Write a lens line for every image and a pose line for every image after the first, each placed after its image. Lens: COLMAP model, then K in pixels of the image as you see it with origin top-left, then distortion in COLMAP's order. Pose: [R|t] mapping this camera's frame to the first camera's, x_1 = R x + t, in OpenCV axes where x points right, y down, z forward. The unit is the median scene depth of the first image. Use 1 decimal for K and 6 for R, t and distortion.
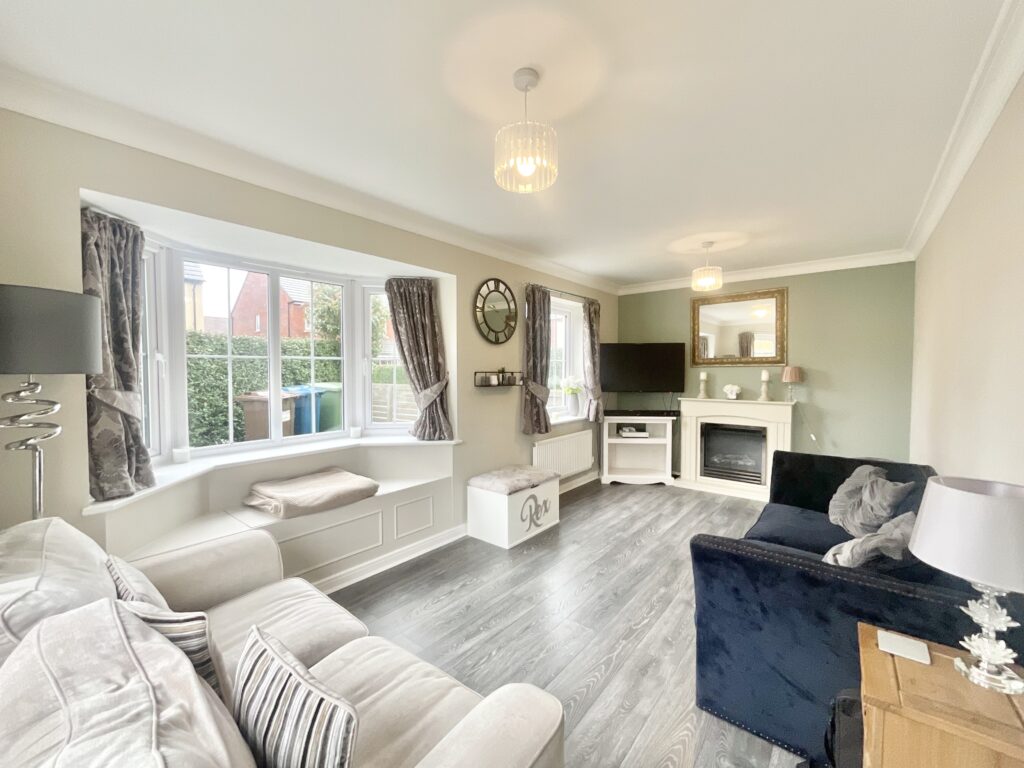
lens RADIAL K [[417.9, 0, 510.5], [0, 417.9, 381.5], [0, 0, 1]] dist [-0.000870, 0.000044]
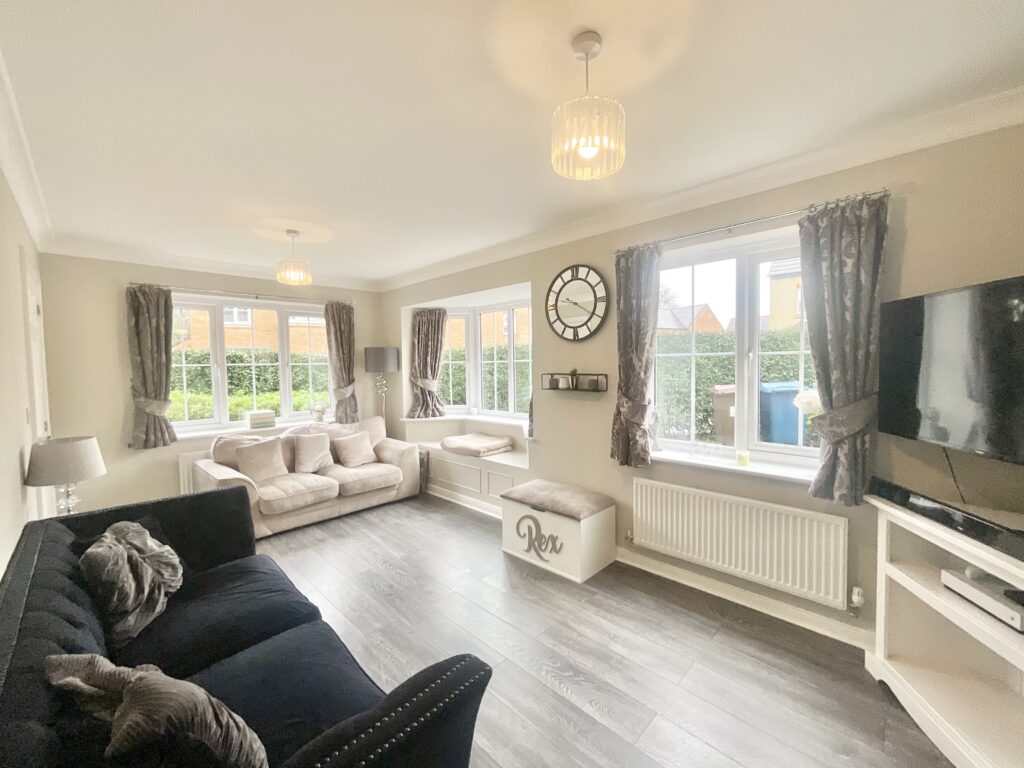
lens RADIAL K [[415.1, 0, 511.8], [0, 415.1, 386.4], [0, 0, 1]] dist [0.000196, 0.000038]
pose [[-0.078865, 0.057135, -0.995247, 0.853901], [-0.021451, 0.998028, 0.058995, -0.046449], [0.996655, 0.026002, -0.077484, 0.962947]]
